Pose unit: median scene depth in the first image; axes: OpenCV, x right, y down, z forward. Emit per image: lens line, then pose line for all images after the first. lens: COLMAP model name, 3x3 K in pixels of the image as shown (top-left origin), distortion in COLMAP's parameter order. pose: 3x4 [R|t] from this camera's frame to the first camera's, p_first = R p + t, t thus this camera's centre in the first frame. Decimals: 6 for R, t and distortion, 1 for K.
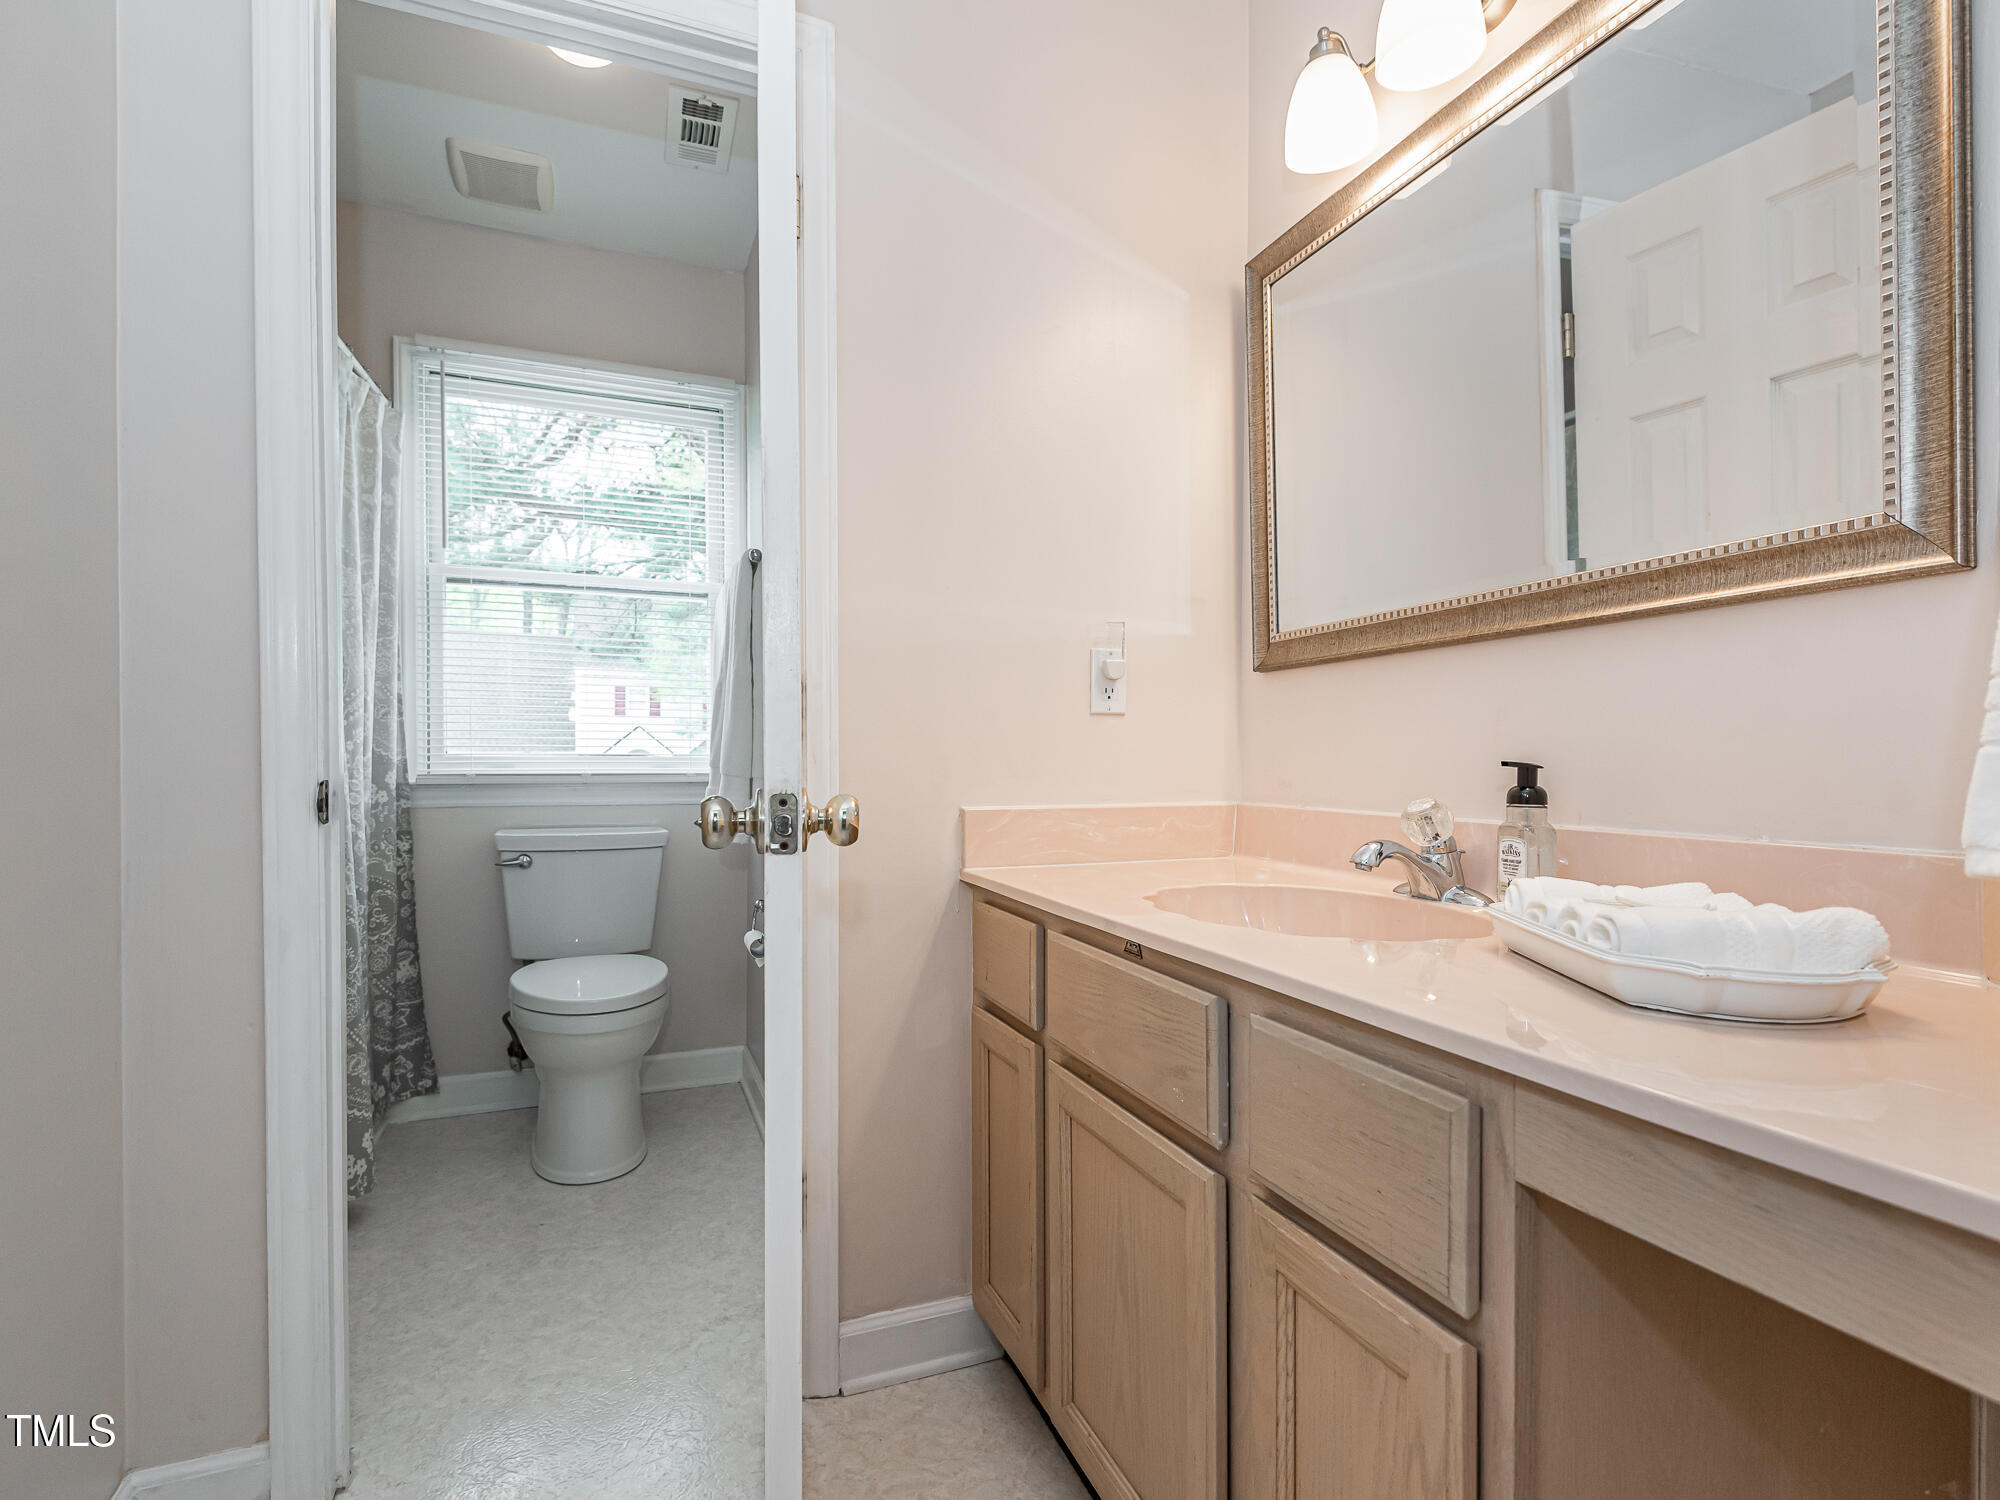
lens RADIAL K [[1015.8, 0, 1000.0], [0, 1015.8, 750.0], [0, 0, 1]] dist [0.045428, -0.033184]
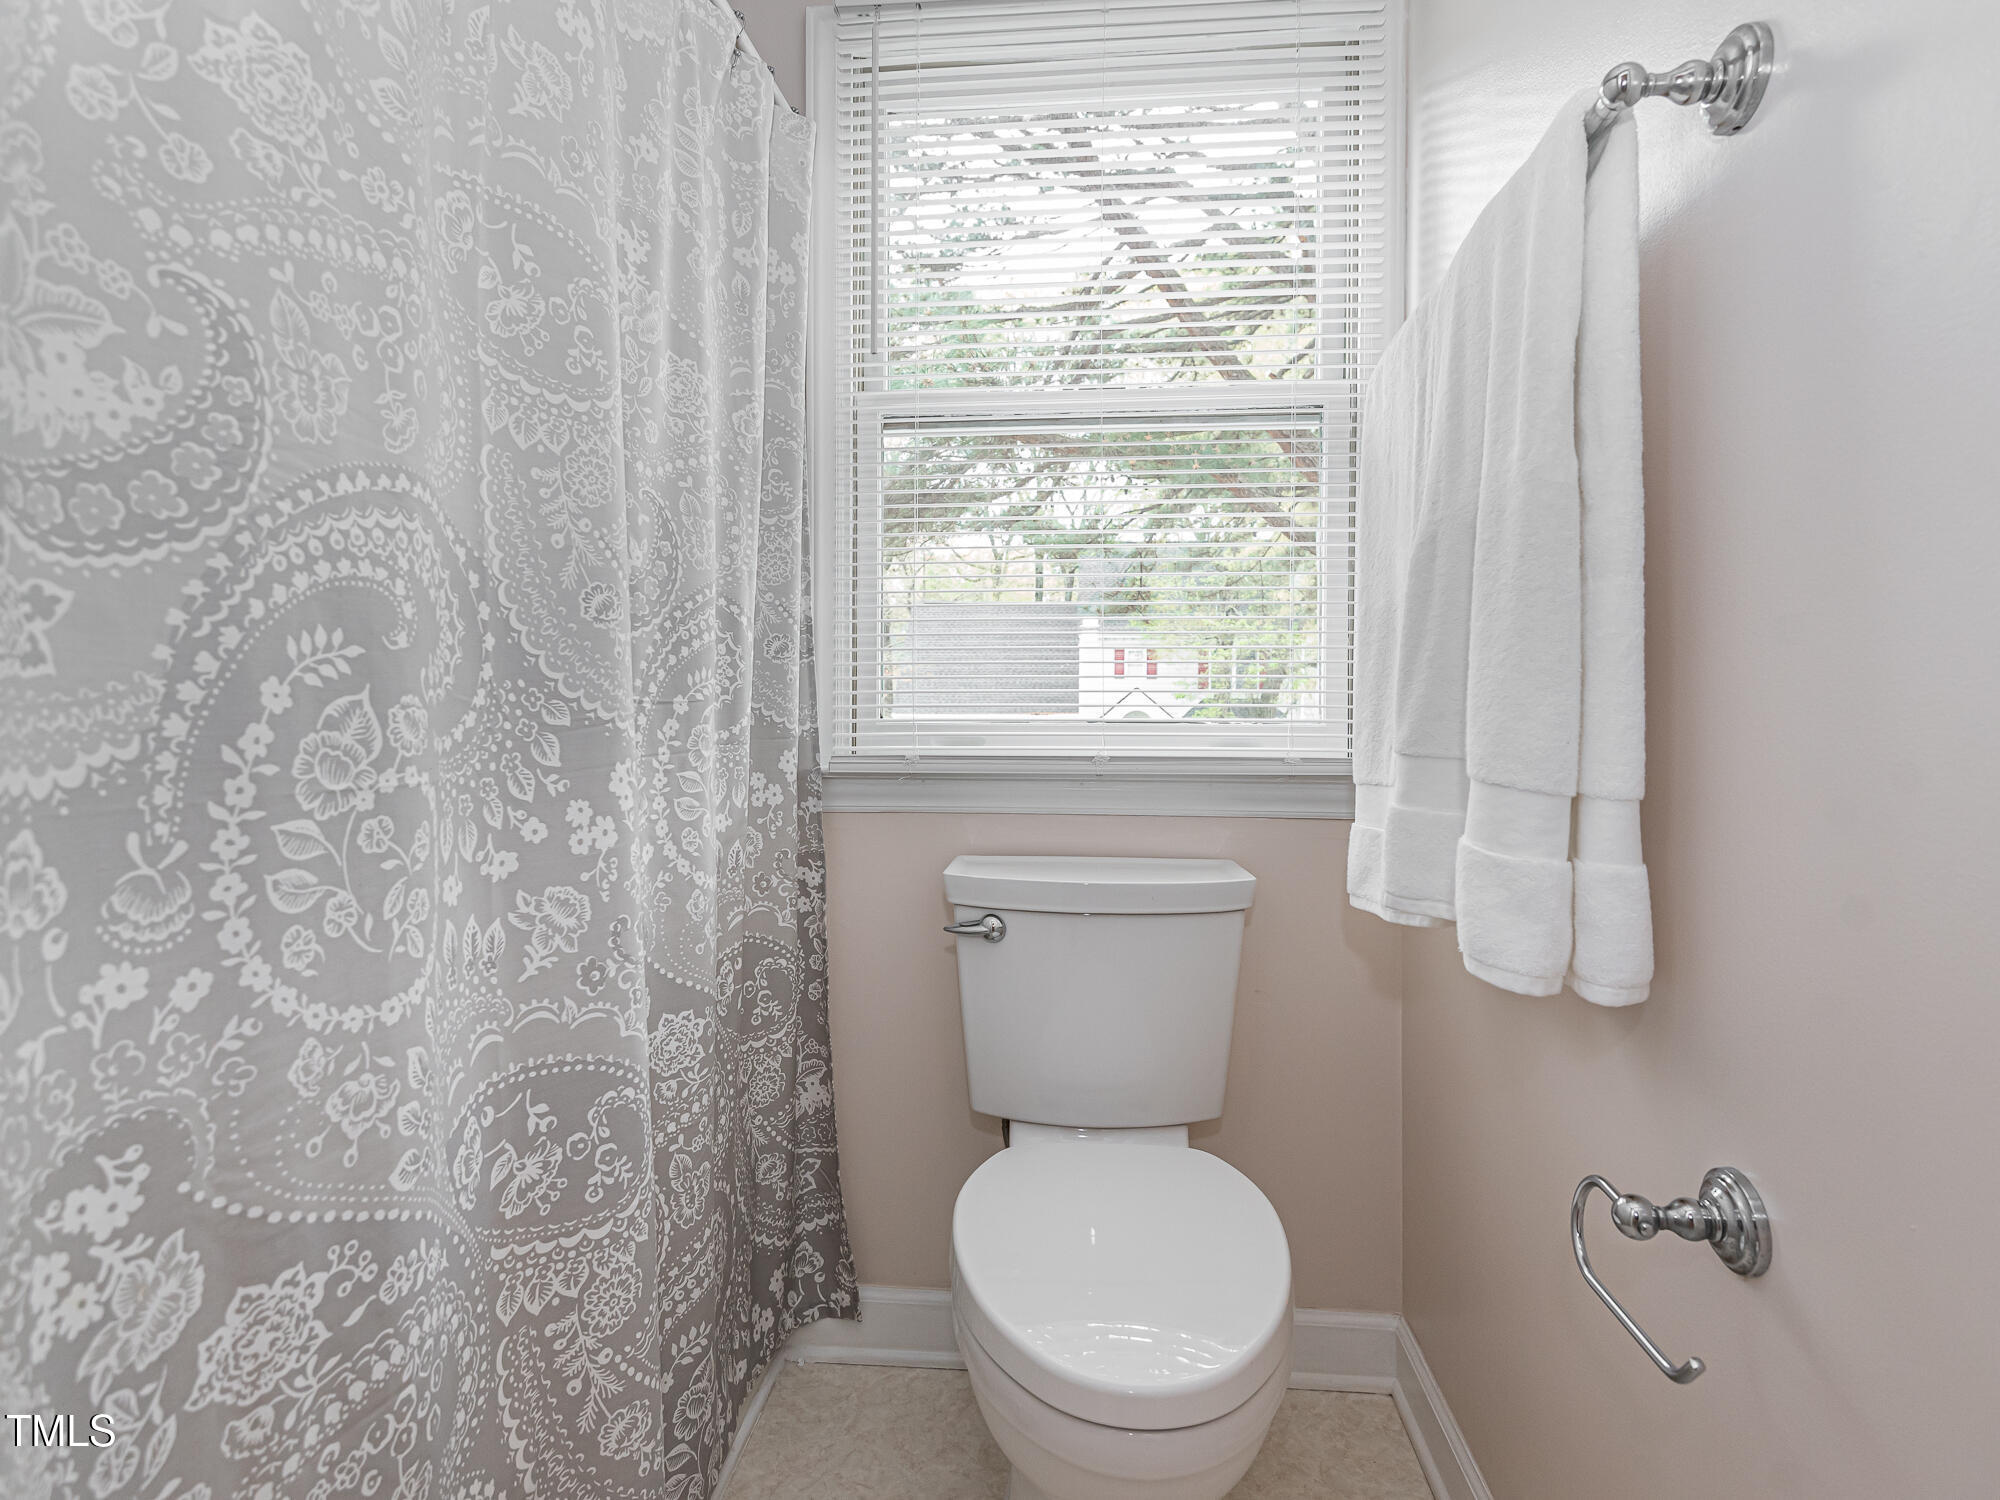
lens RADIAL K [[1015.8, 0, 1000.0], [0, 1015.8, 750.0], [0, 0, 1]] dist [0.045428, -0.033184]
pose [[0.891228, 0.019866, -0.453121, -0.227766], [-0.002112, 0.999211, 0.039654, -0.002246], [0.453551, -0.034383, 0.890567, 0.542582]]
